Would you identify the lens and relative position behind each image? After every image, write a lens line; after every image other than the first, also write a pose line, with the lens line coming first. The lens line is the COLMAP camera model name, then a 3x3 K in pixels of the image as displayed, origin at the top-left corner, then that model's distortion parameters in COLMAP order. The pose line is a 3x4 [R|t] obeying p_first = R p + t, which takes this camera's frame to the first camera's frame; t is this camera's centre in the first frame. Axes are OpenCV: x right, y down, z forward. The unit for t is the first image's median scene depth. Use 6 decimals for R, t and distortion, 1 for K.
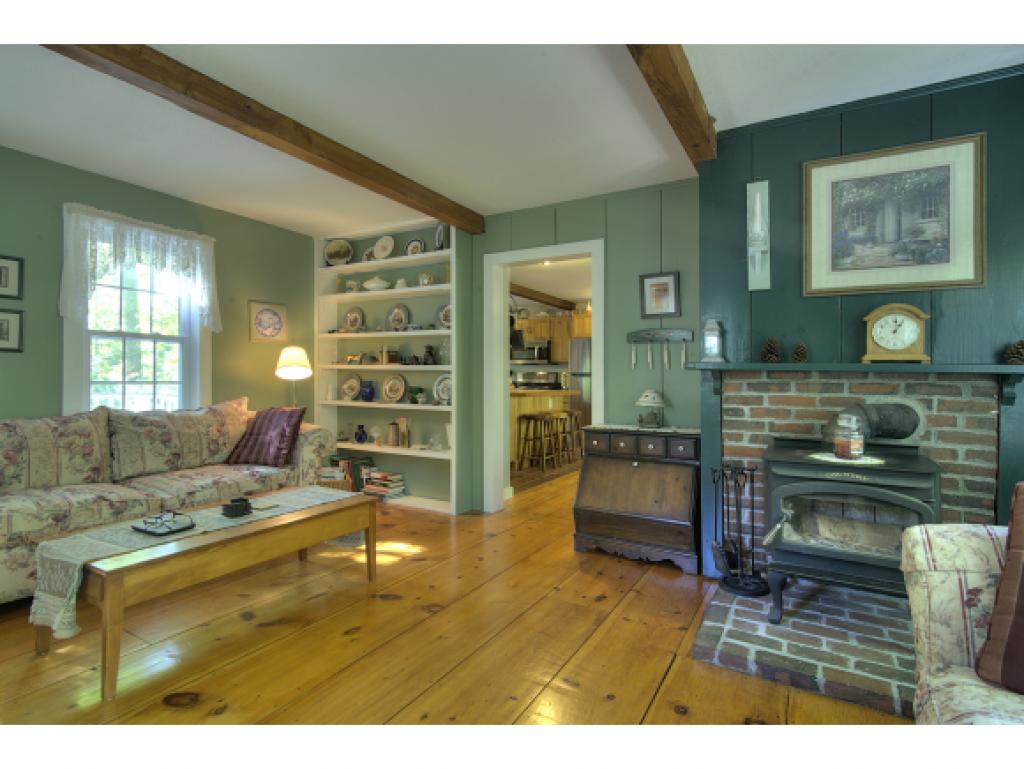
lens RADIAL K [[510.3, 0, 517.8], [0, 510.3, 376.3], [0, 0, 1]] dist [-0.015542, 0.000147]
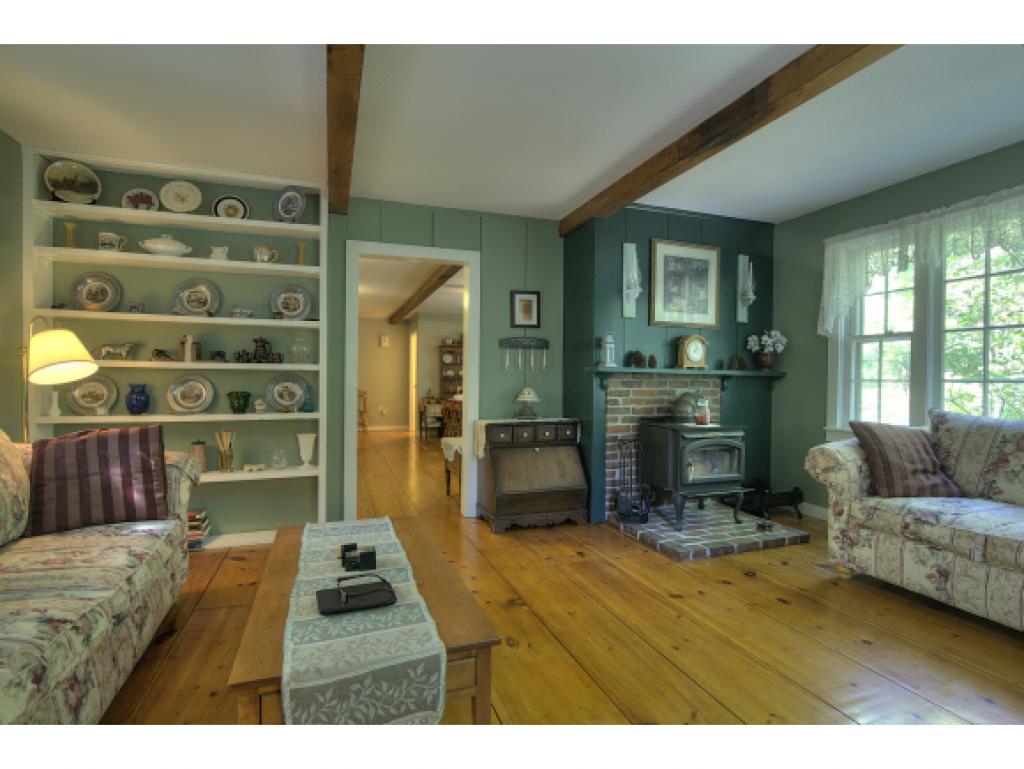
lens RADIAL K [[510.3, 0, 515.9], [0, 510.3, 386.8], [0, 0, 1]] dist [-0.015542, 0.000147]
pose [[0.635124, -0.021383, 0.772114, -0.740091], [0.000232, 0.999622, 0.027493, -0.009905], [-0.772410, -0.017282, 0.634889, 0.267880]]
